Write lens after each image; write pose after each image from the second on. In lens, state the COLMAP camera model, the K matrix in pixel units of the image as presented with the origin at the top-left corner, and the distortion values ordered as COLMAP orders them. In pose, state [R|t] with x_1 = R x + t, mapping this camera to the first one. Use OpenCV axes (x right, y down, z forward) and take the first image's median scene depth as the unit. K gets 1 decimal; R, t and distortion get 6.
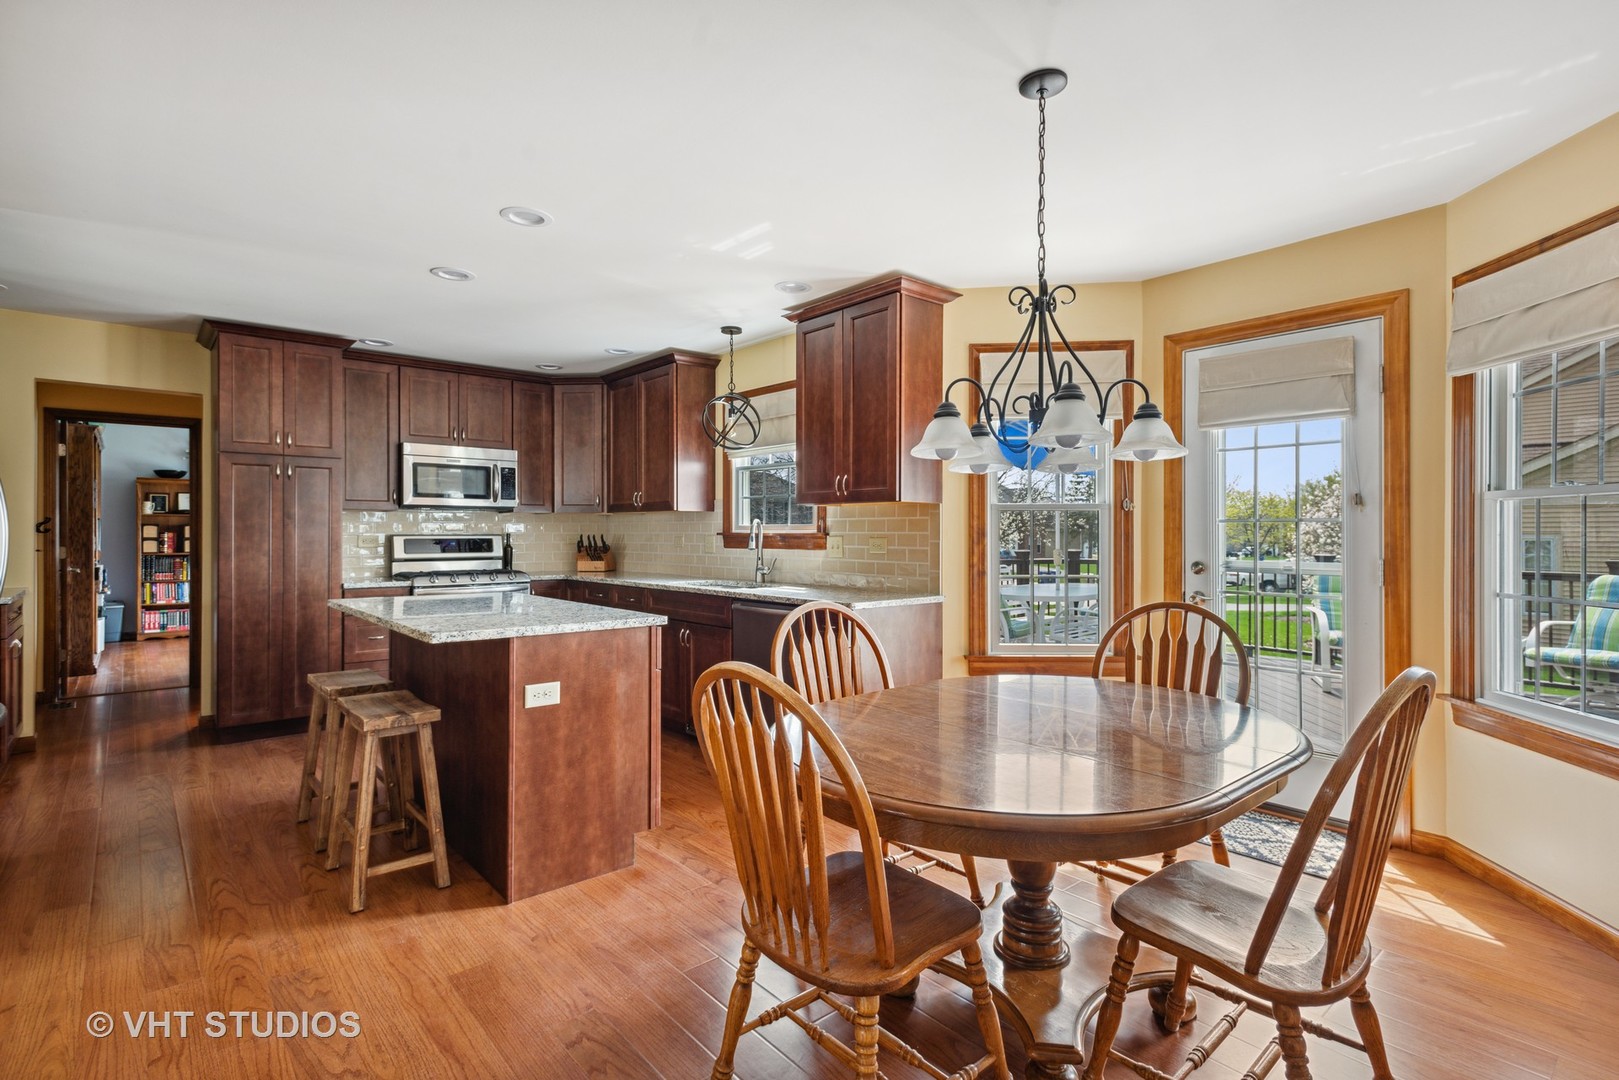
lens RADIAL K [[779.2, 0, 808.0], [0, 779.2, 531.0], [0, 0, 1]] dist [0.013805, -0.000873]
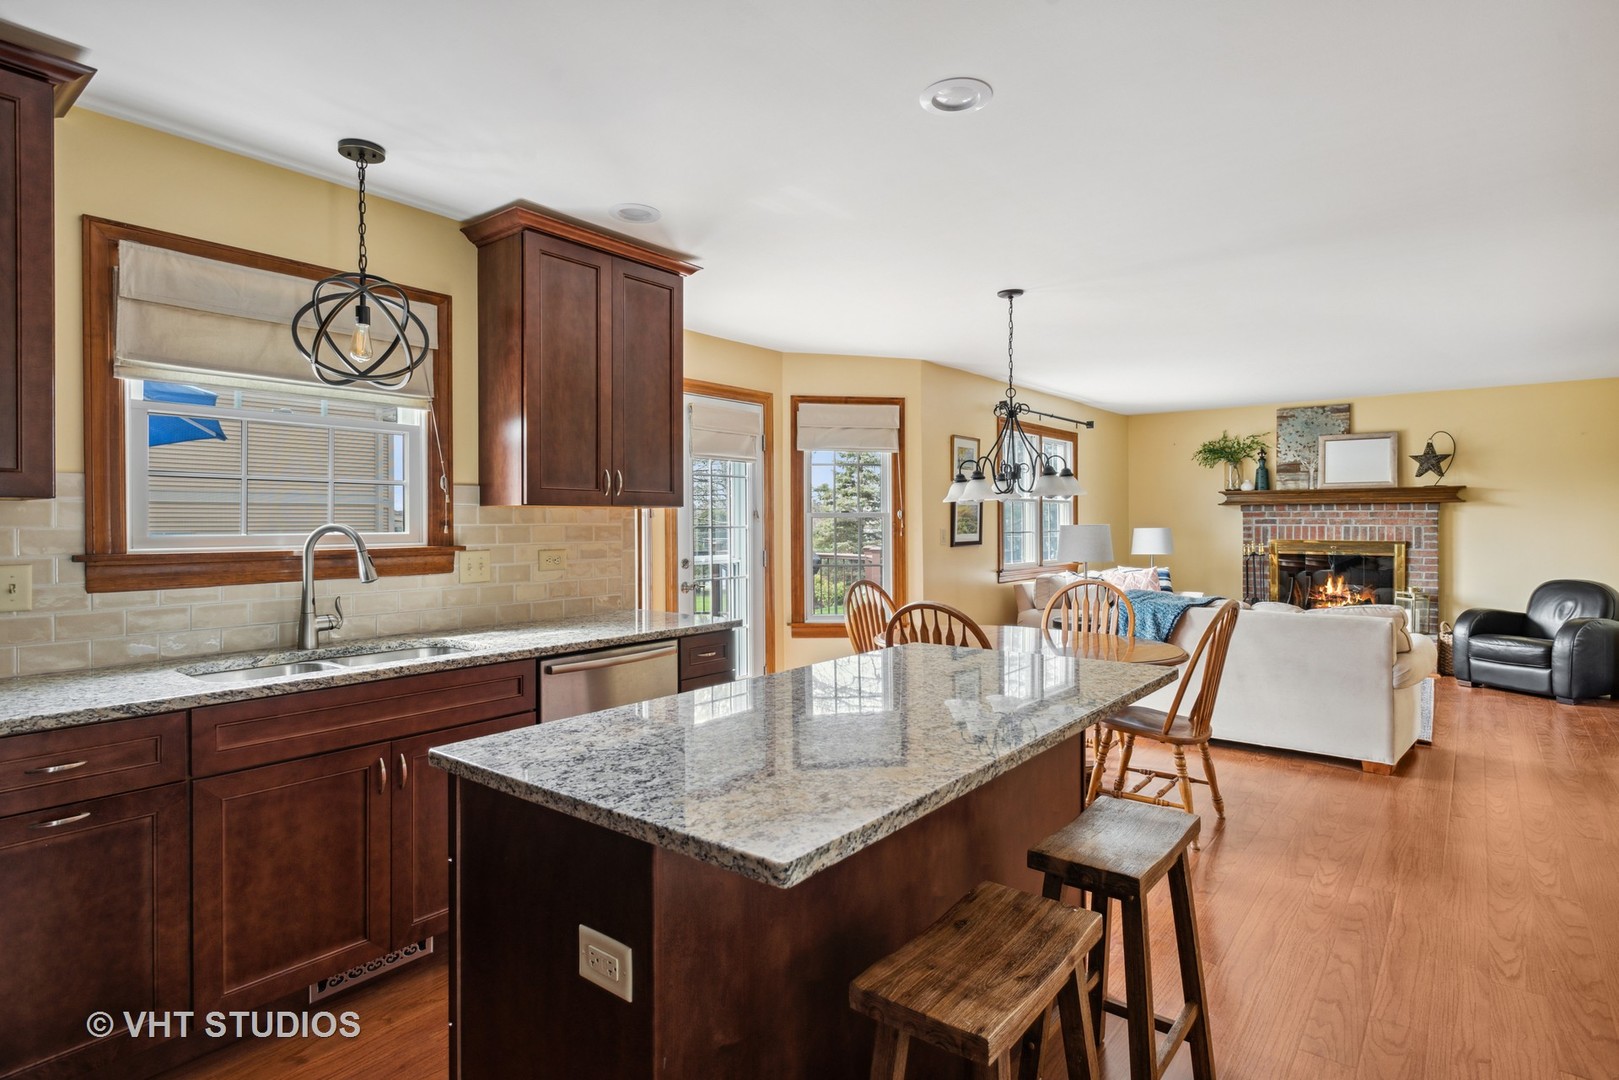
lens RADIAL K [[856.7, 0, 800.9], [0, 856.7, 528.6], [0, 0, 1]] dist [0.024800, 0.000138]
pose [[-0.179362, -0.008279, 0.983748, -0.629559], [0.000665, 0.999963, 0.008537, -0.015540], [-0.983783, 0.002186, -0.179350, 0.734735]]
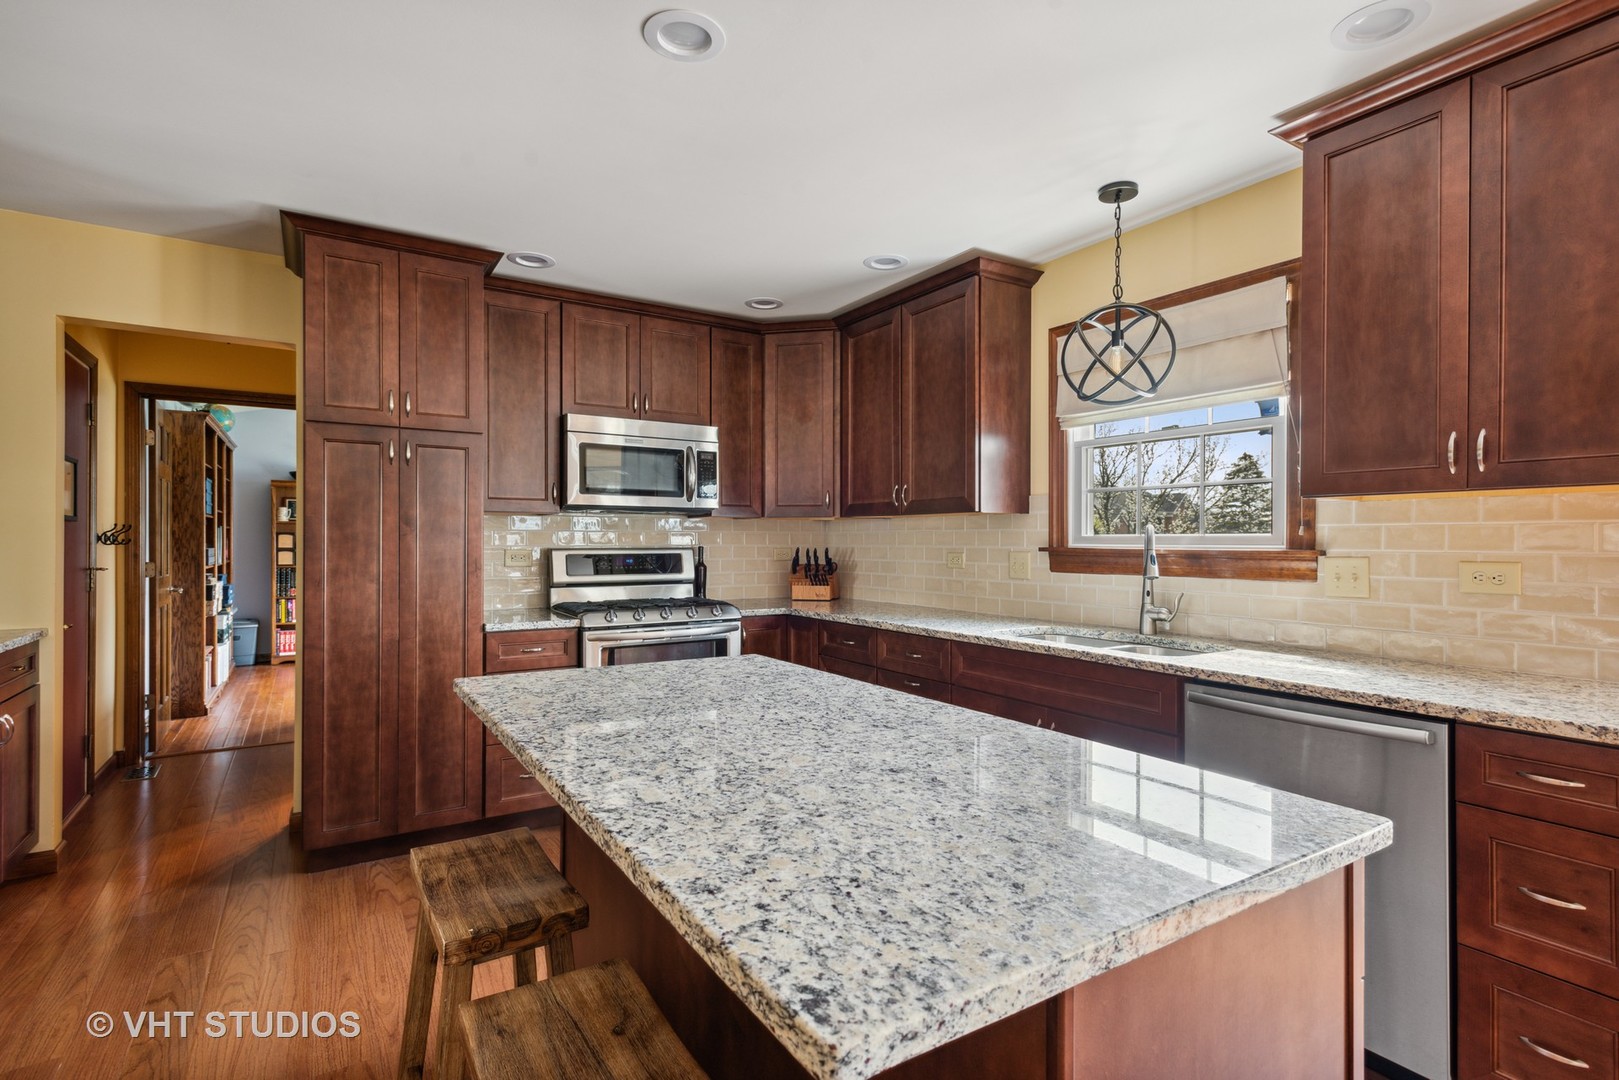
lens RADIAL K [[779.2, 0, 812.7], [0, 779.2, 541.4], [0, 0, 1]] dist [0.013805, -0.000873]
pose [[0.989997, 0.002241, -0.141070, -0.212560], [-0.001969, 0.999996, 0.002066, -0.003814], [0.141074, -0.001768, 0.989997, 0.362115]]
